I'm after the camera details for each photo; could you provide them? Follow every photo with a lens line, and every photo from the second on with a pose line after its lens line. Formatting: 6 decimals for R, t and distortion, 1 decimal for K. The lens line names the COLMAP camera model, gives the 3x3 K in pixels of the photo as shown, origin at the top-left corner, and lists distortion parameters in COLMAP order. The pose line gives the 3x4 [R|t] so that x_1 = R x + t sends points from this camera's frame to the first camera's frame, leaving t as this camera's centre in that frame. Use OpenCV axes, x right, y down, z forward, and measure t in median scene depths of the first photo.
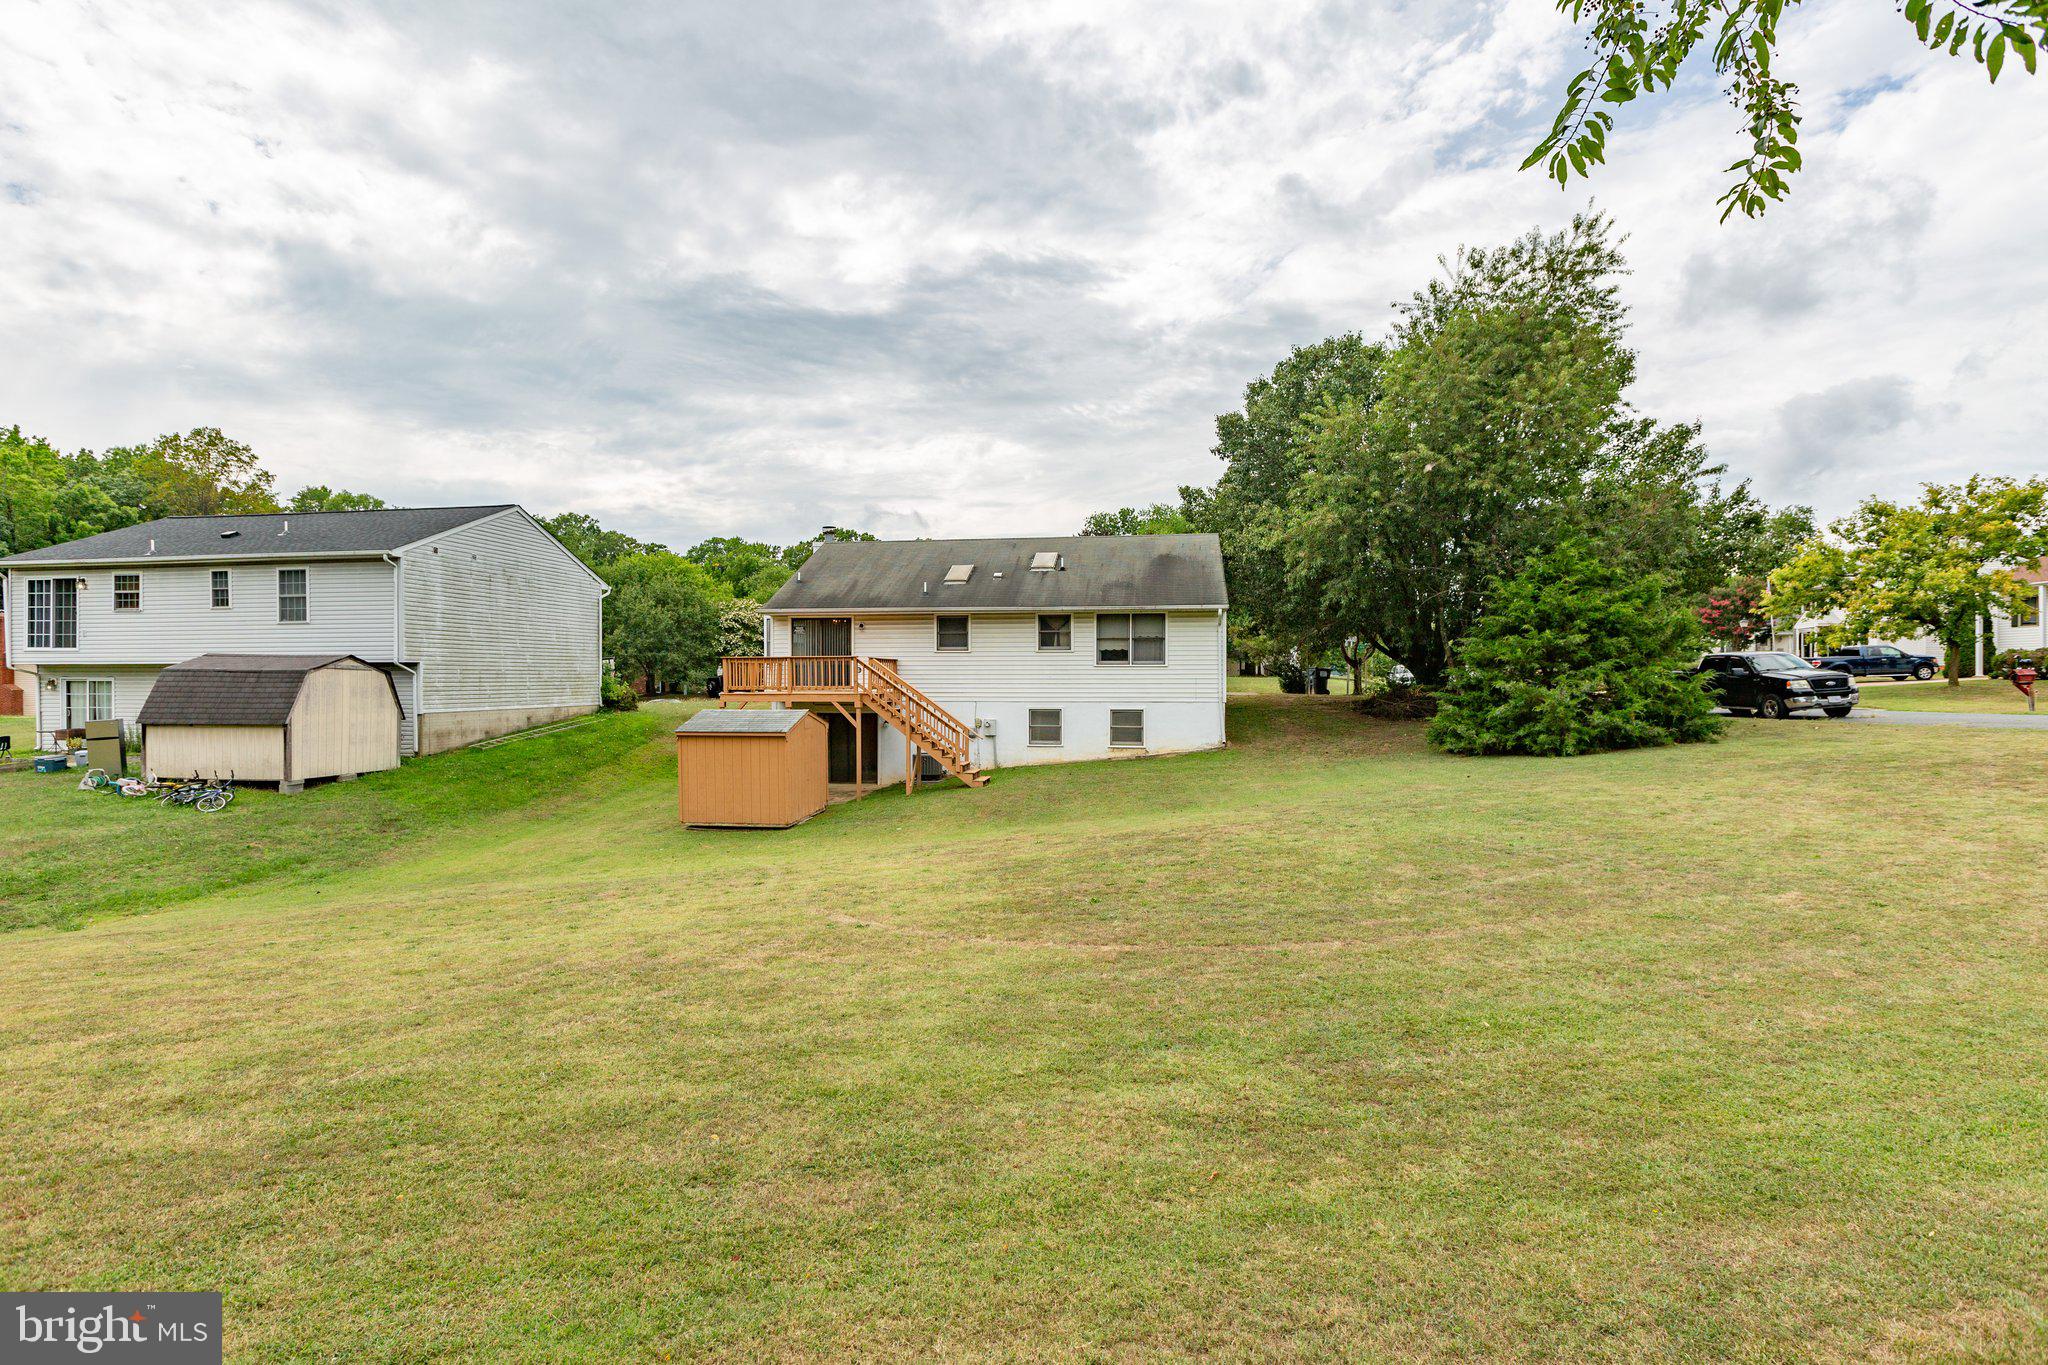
lens RADIAL K [[979.9, 0, 1033.3], [0, 979.9, 645.8], [0, 0, 1]] dist [-0.012211, -0.000618]
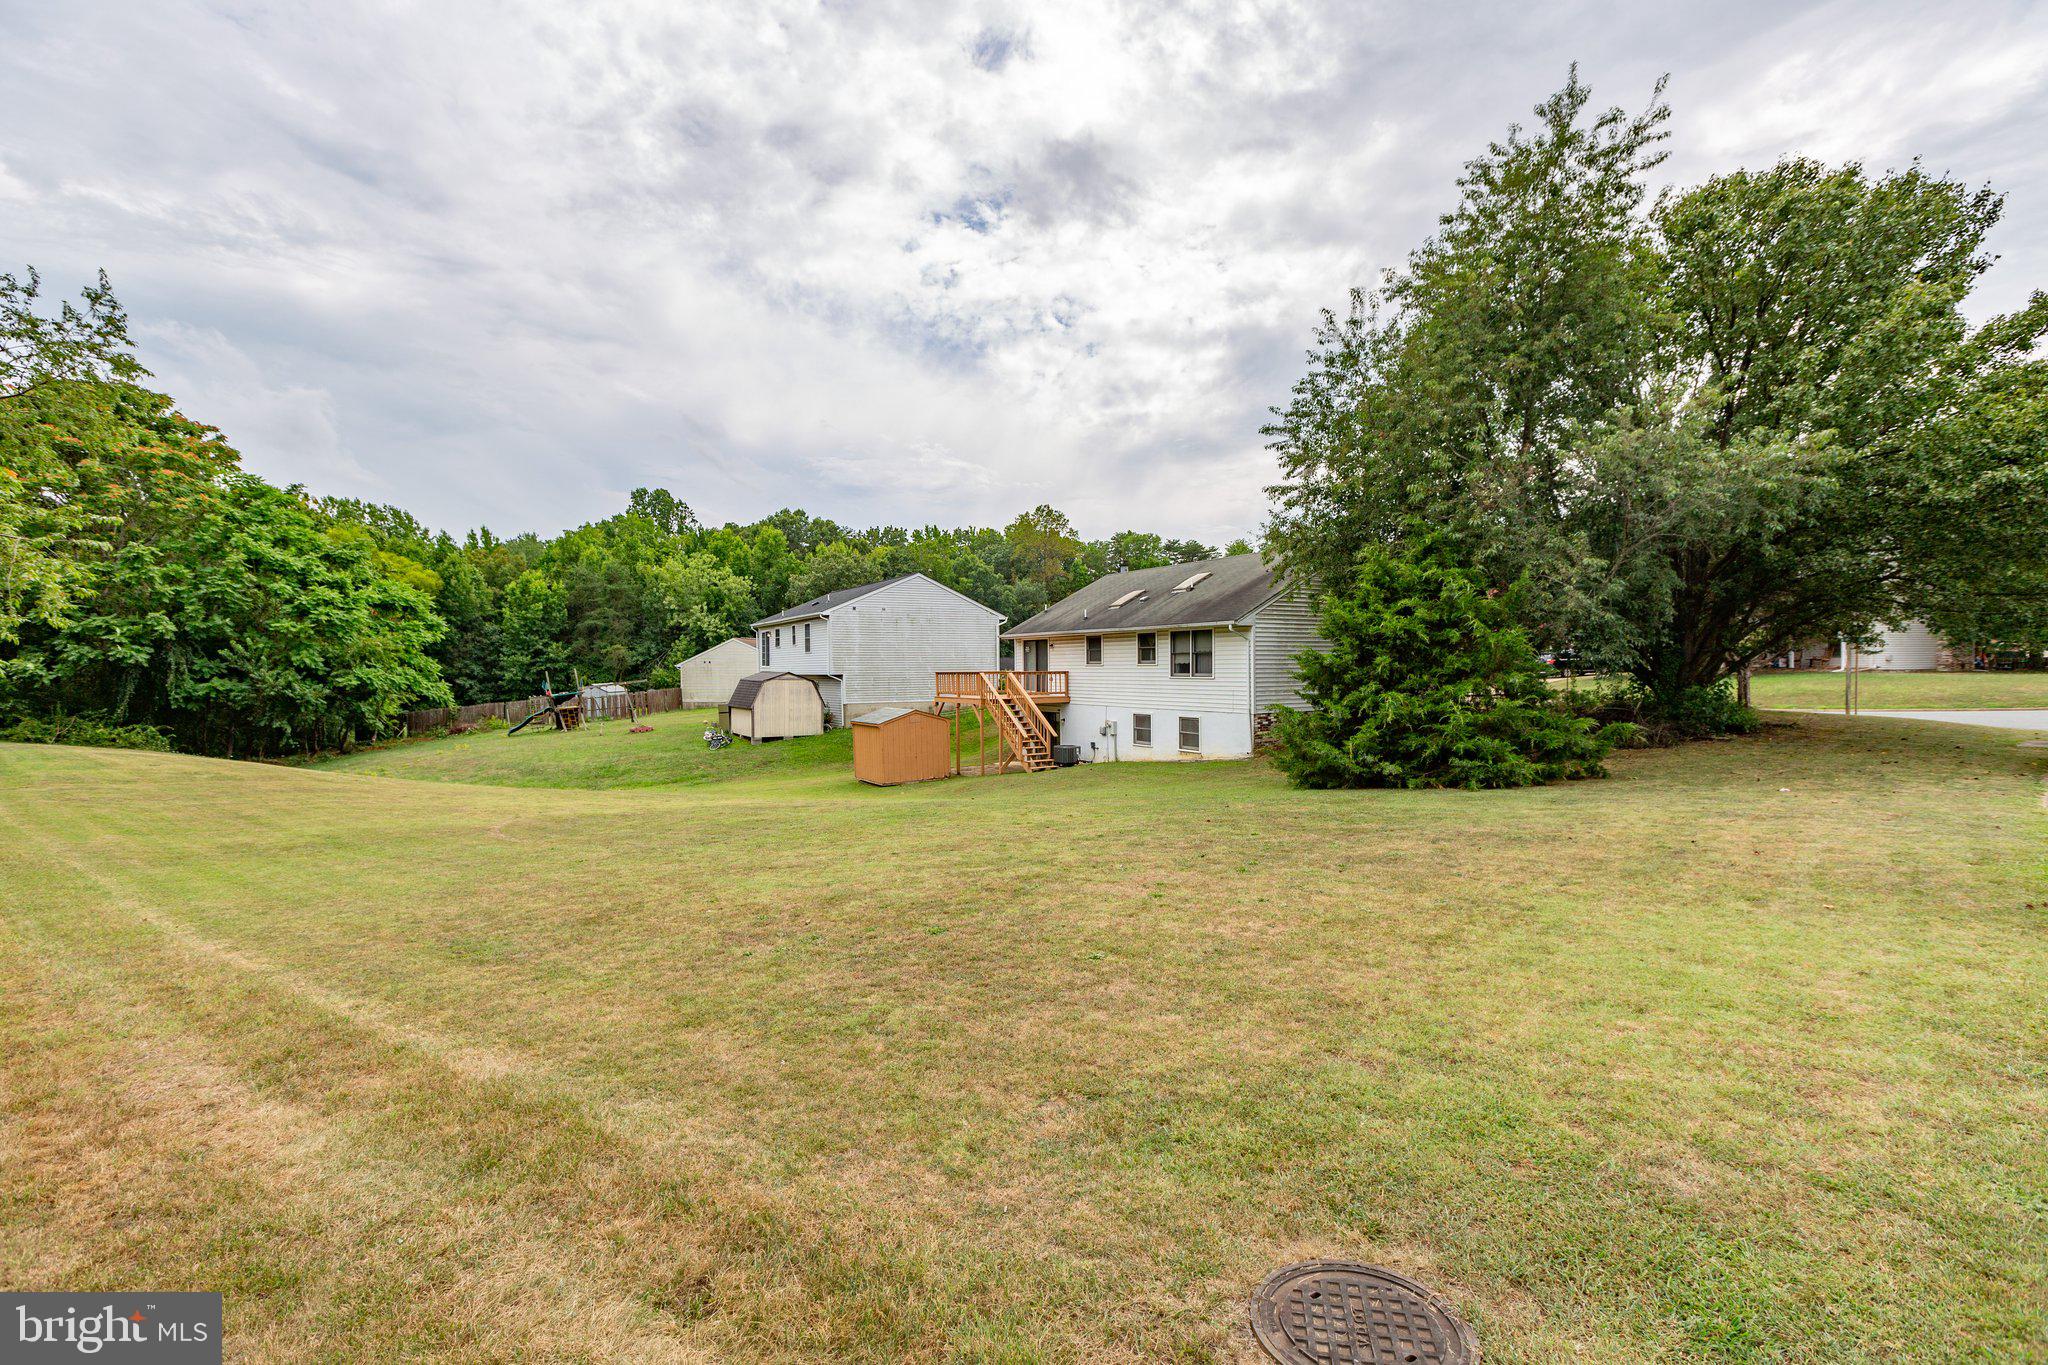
lens RADIAL K [[907.3, 0, 1026.2], [0, 907.3, 672.5], [0, 0, 1]] dist [-0.003472, -0.000194]
pose [[0.646852, 0.000794, -0.762615, 0.617490], [0.028612, 0.999270, 0.025310, -0.013815], [0.762078, -0.038192, 0.646358, 0.161010]]
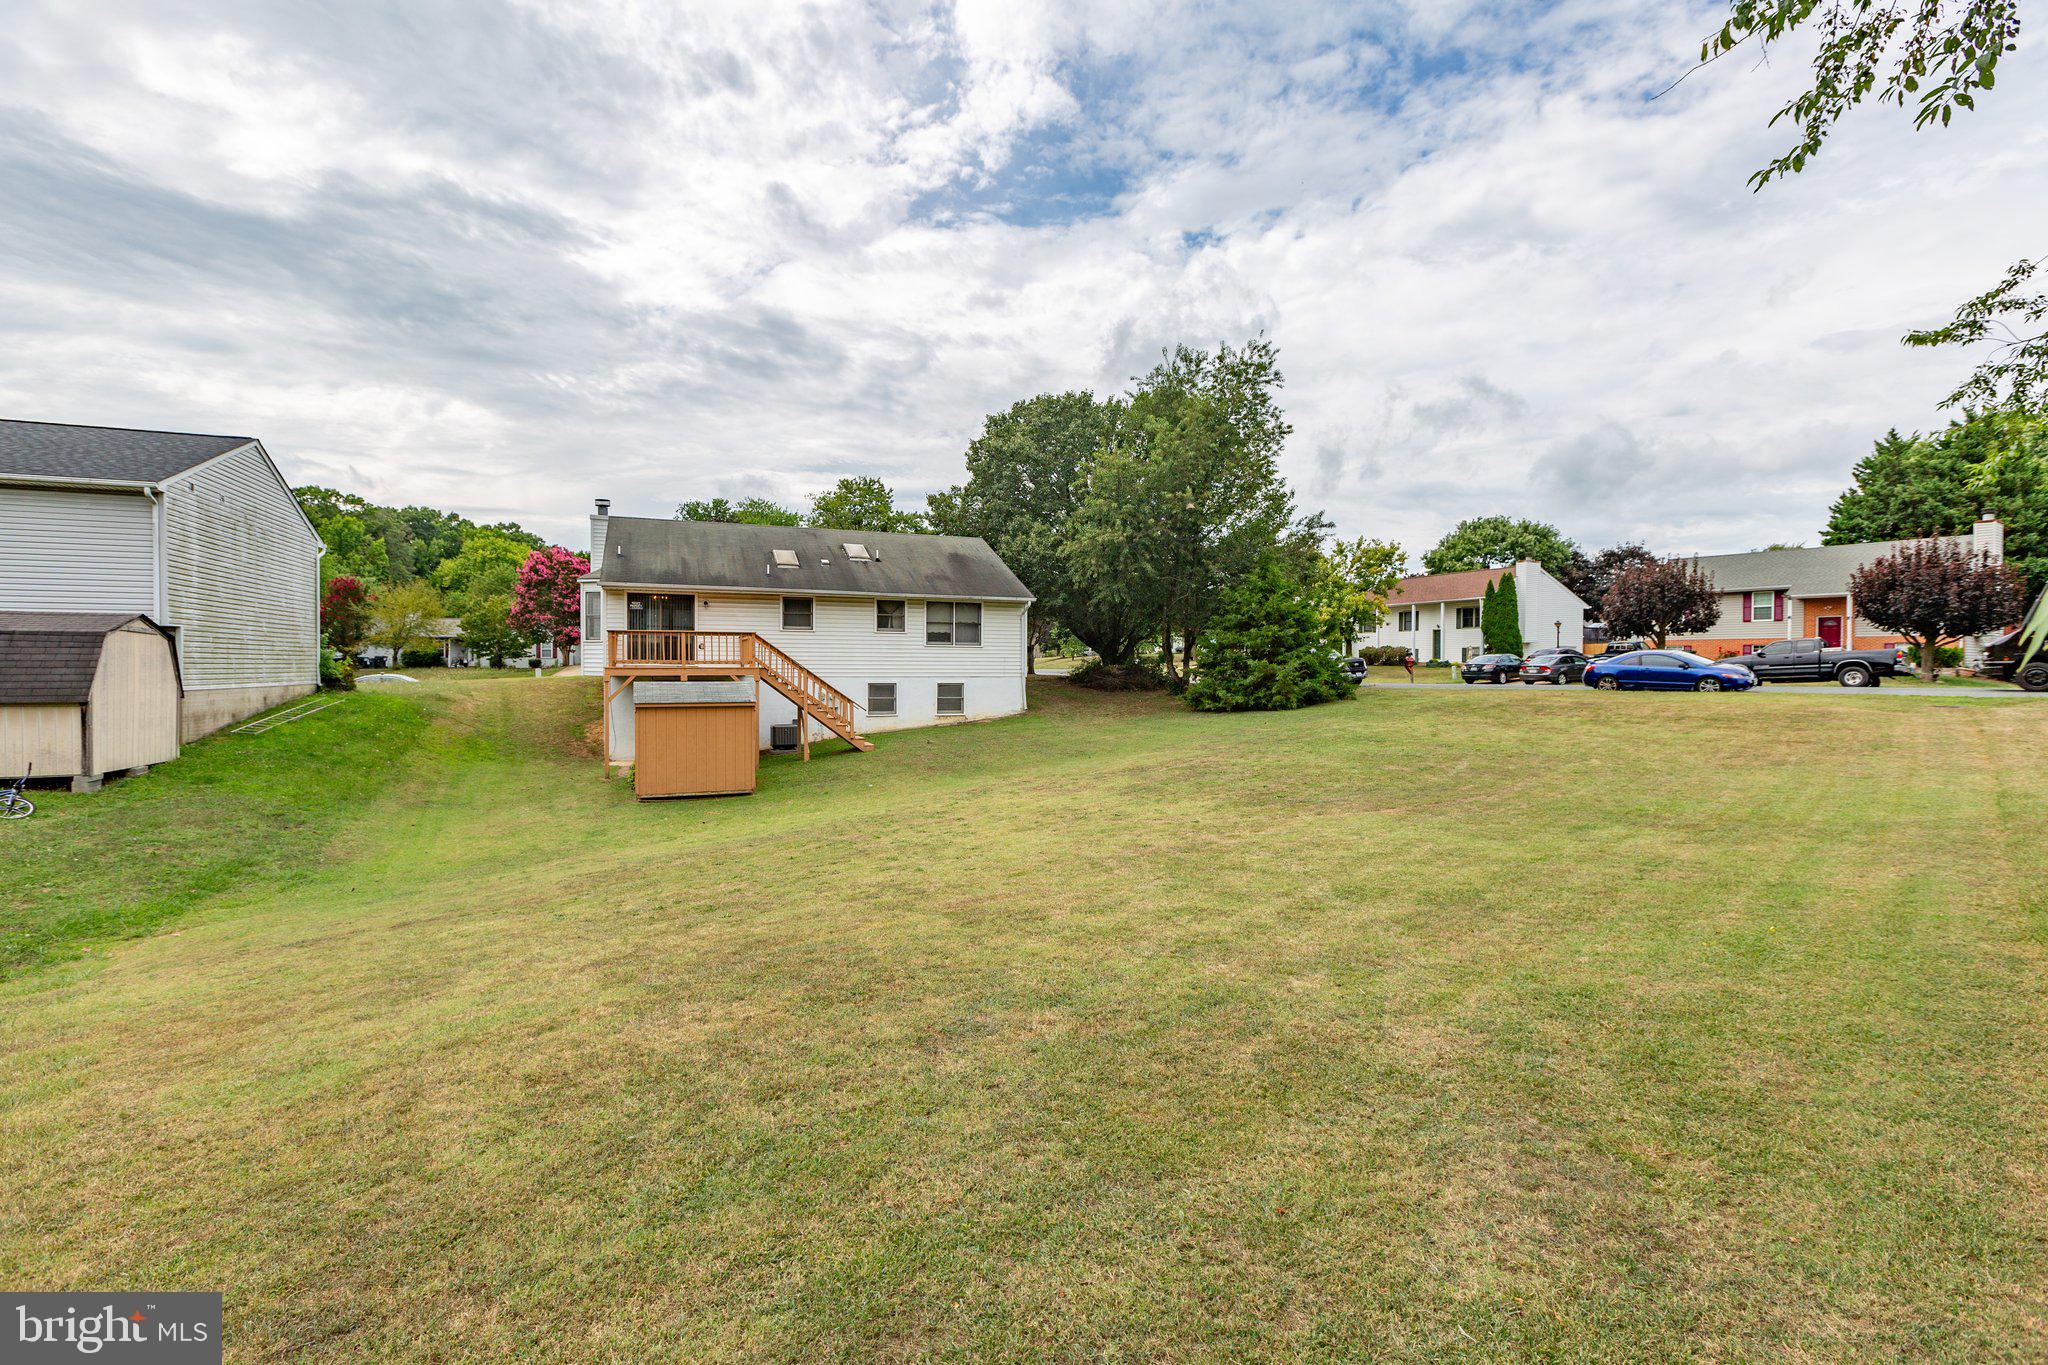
lens RADIAL K [[929.4, 0, 1025.0], [0, 929.4, 679.7], [0, 0, 1]] dist [-0.000368, -0.000585]
pose [[0.851683, -0.002065, 0.524054, -0.339378], [-0.021066, 0.999049, 0.038172, 0.012915], [-0.523634, -0.043550, 0.850829, -0.002992]]
